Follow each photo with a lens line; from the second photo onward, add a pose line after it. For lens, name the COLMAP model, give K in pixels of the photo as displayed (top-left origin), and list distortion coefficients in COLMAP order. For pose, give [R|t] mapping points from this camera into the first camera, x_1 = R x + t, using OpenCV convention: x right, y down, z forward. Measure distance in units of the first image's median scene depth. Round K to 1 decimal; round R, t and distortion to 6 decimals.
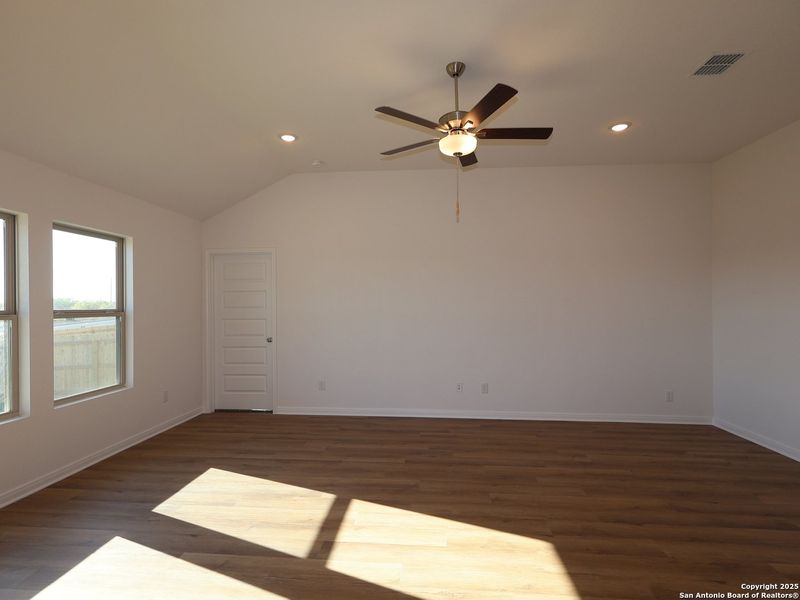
lens RADIAL K [[419.2, 0, 394.9], [0, 419.2, 304.6], [0, 0, 1]] dist [0.003422, -0.000865]
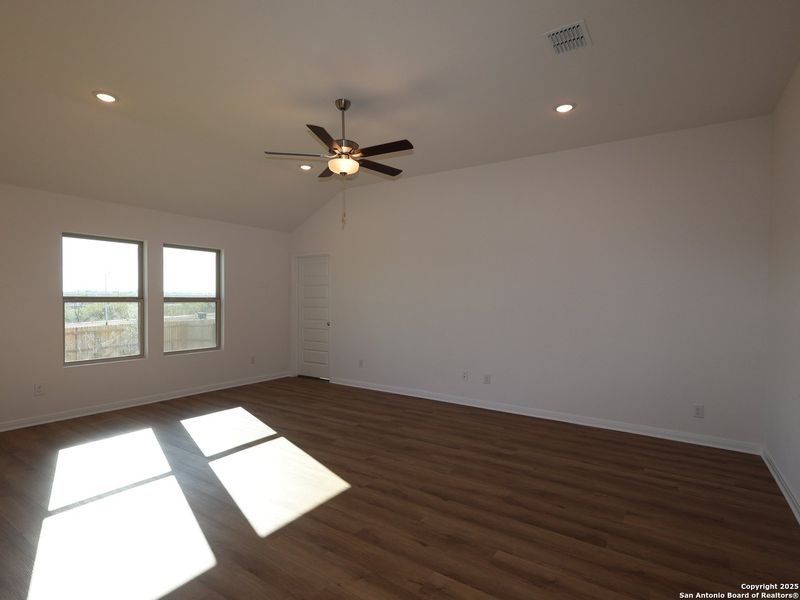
lens RADIAL K [[419.2, 0, 395.3], [0, 419.2, 297.4], [0, 0, 1]] dist [0.003422, -0.000865]
pose [[0.873664, 0.009572, -0.486435, 0.669589], [-0.011366, 0.999935, -0.000737, 0.005119], [0.486397, 0.006173, 0.873716, -0.005042]]
